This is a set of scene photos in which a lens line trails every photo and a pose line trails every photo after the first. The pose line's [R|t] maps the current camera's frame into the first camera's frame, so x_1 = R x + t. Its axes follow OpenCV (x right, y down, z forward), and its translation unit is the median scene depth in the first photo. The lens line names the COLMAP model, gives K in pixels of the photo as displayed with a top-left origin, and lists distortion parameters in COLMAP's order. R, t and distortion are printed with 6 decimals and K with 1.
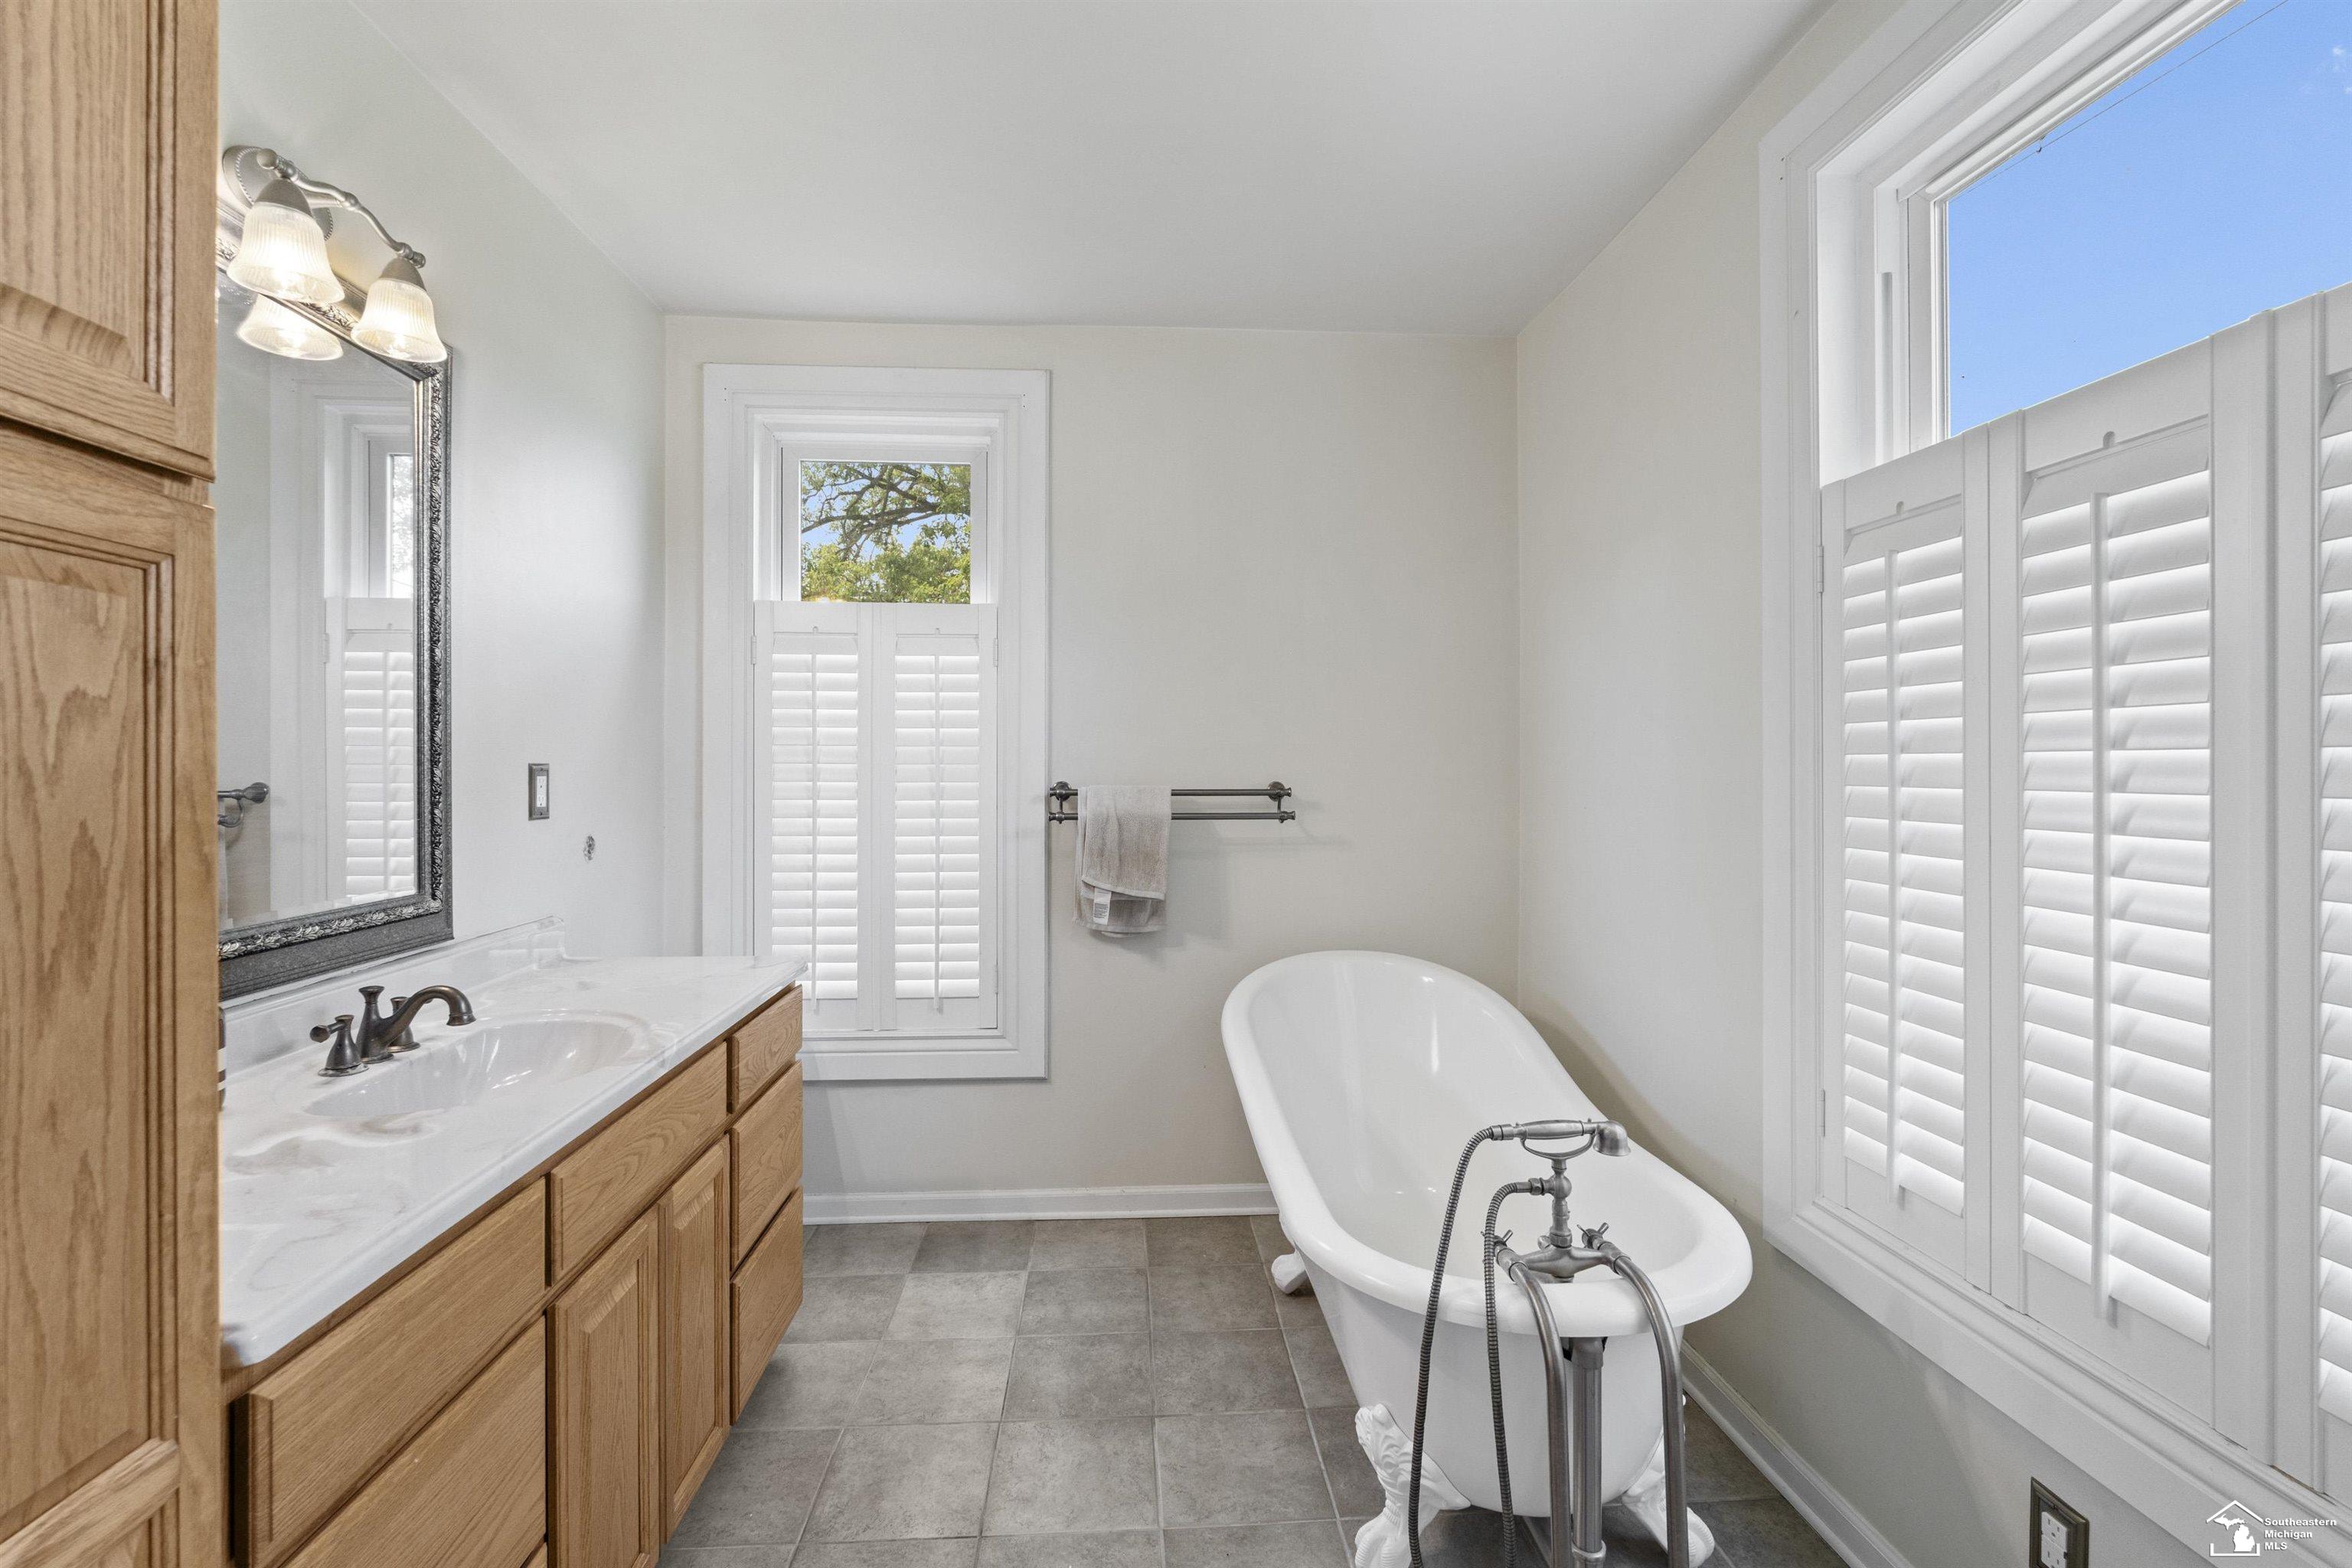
lens RADIAL K [[1037.6, 0, 1172.4], [0, 1037.6, 771.5], [0, 0, 1]] dist [-0.002378, 0.000600]
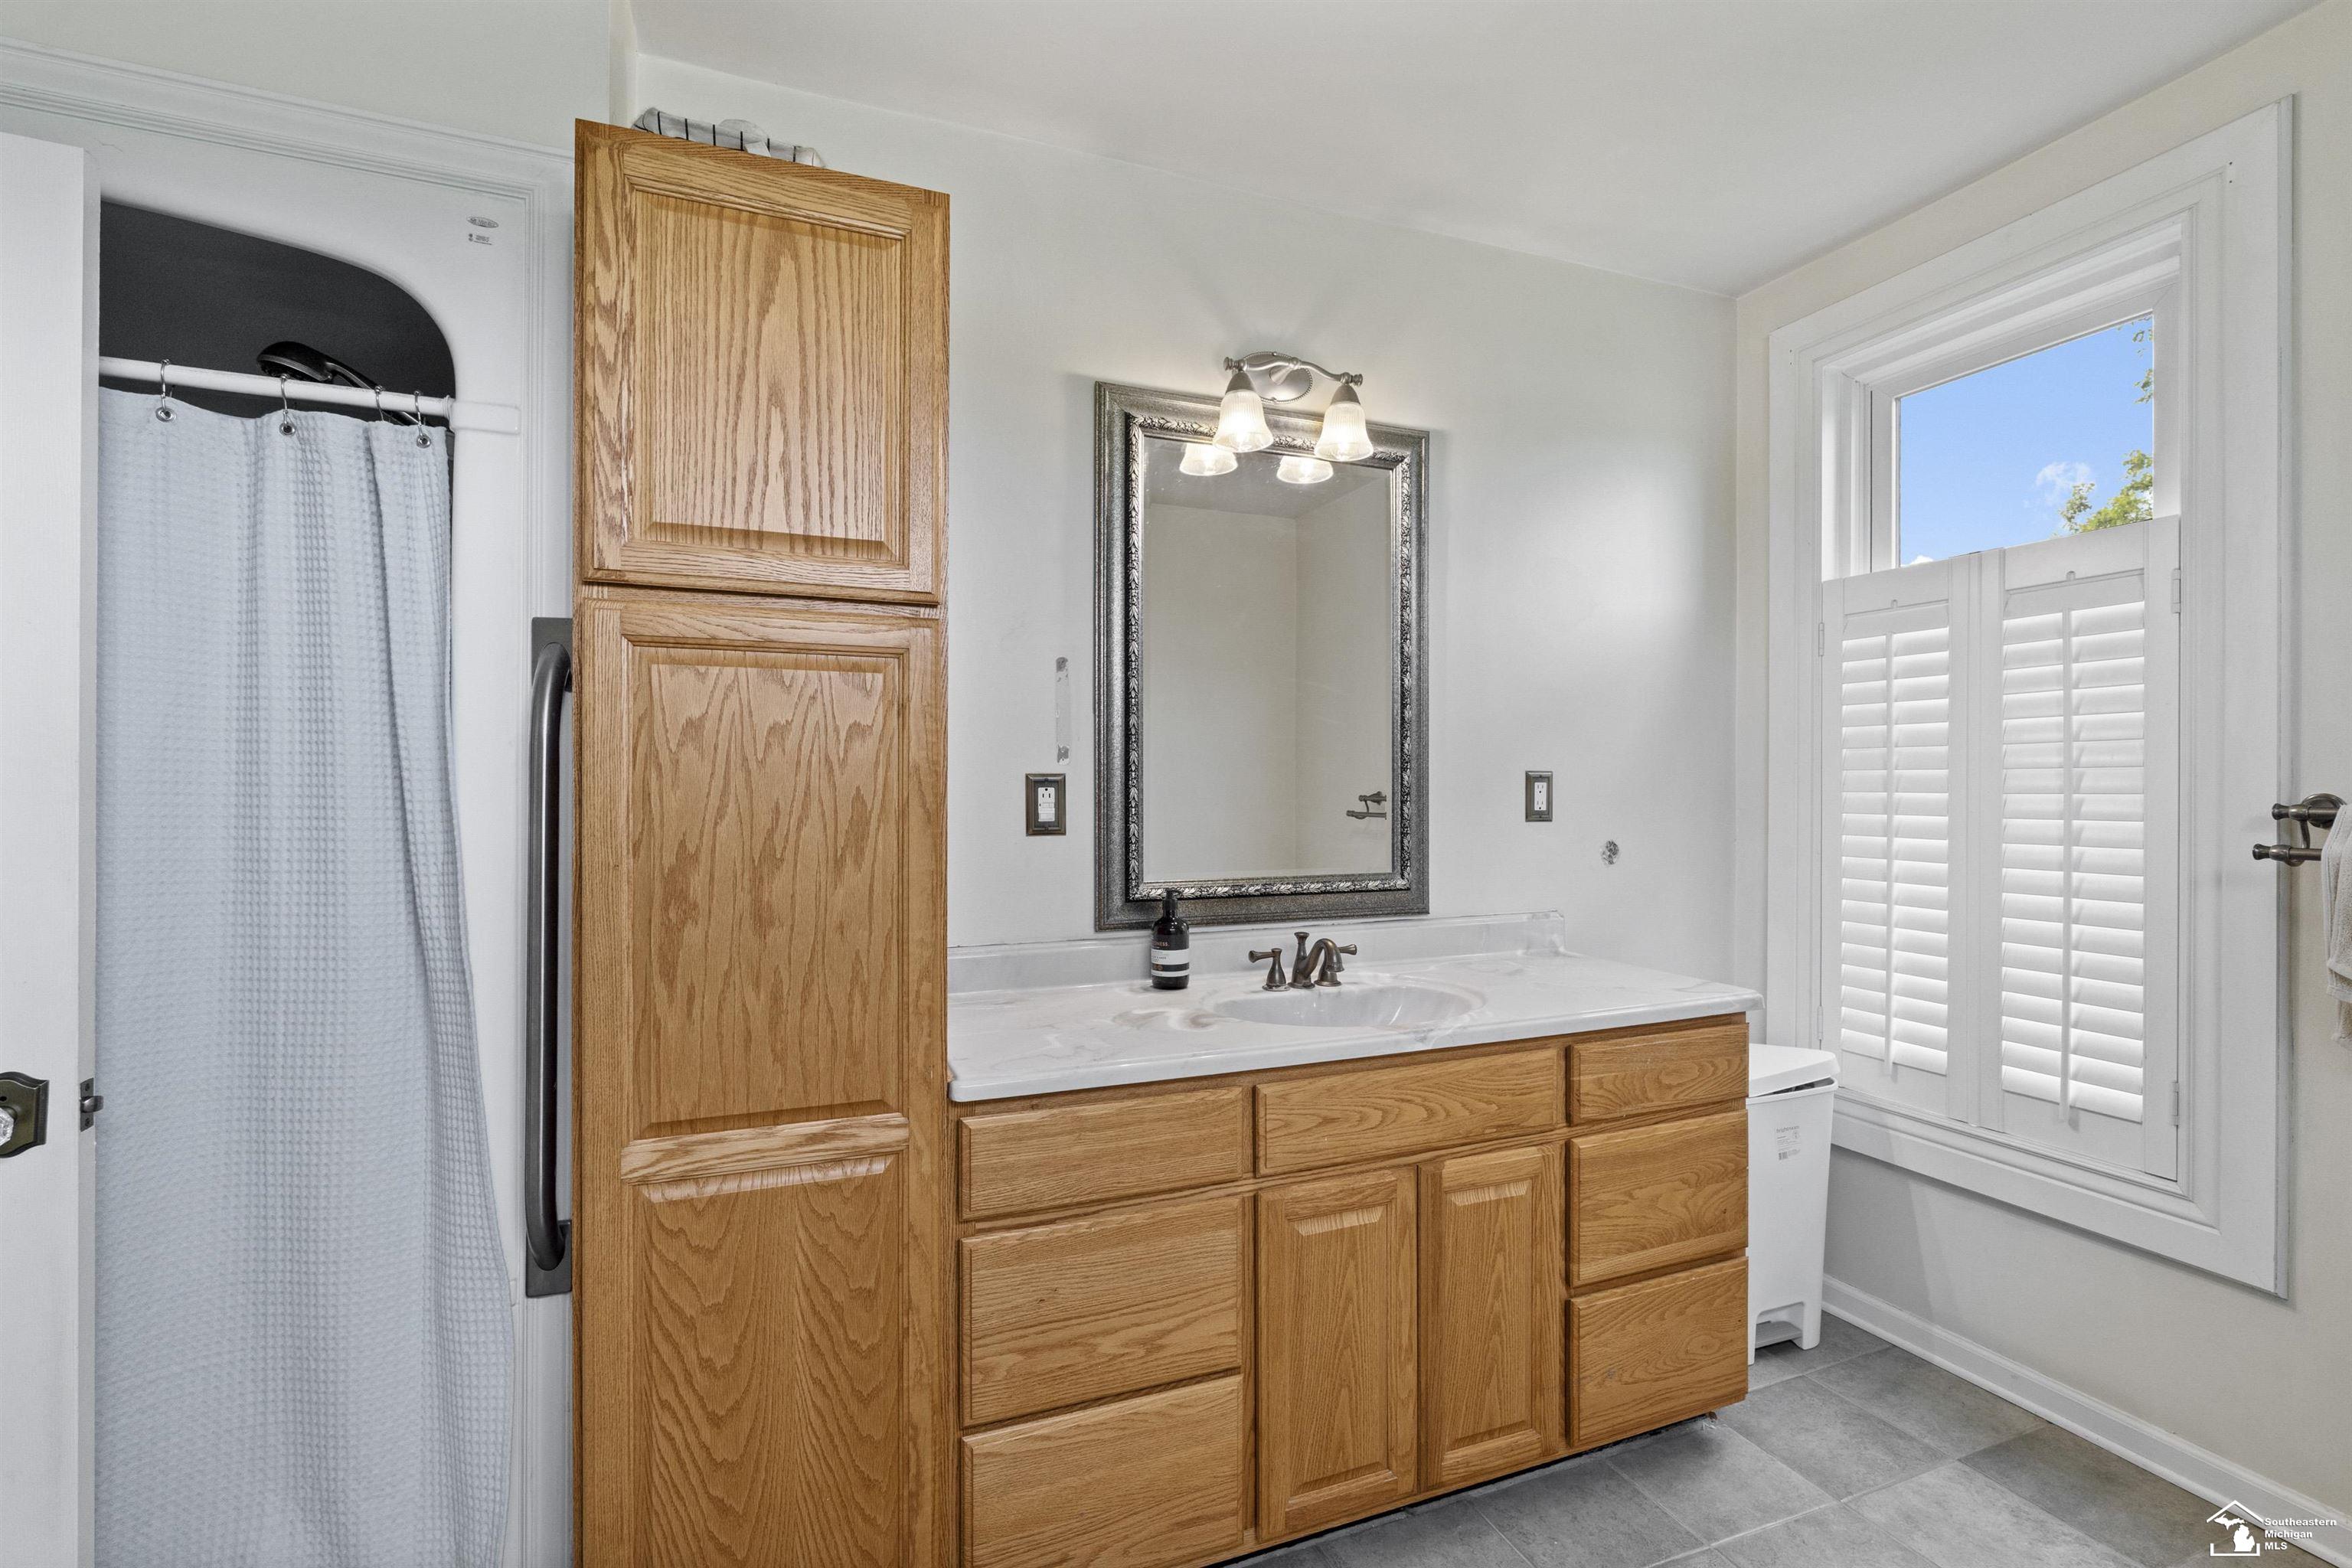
lens RADIAL K [[1027.1, 0, 1170.1], [0, 1027.1, 786.5], [0, 0, 1]] dist [-0.003566, -0.000271]
pose [[0.306741, -0.001196, -0.951792, 0.391554], [-0.006283, 0.999975, -0.003282, 0.018732], [0.951772, 0.006986, 0.306726, 0.359779]]
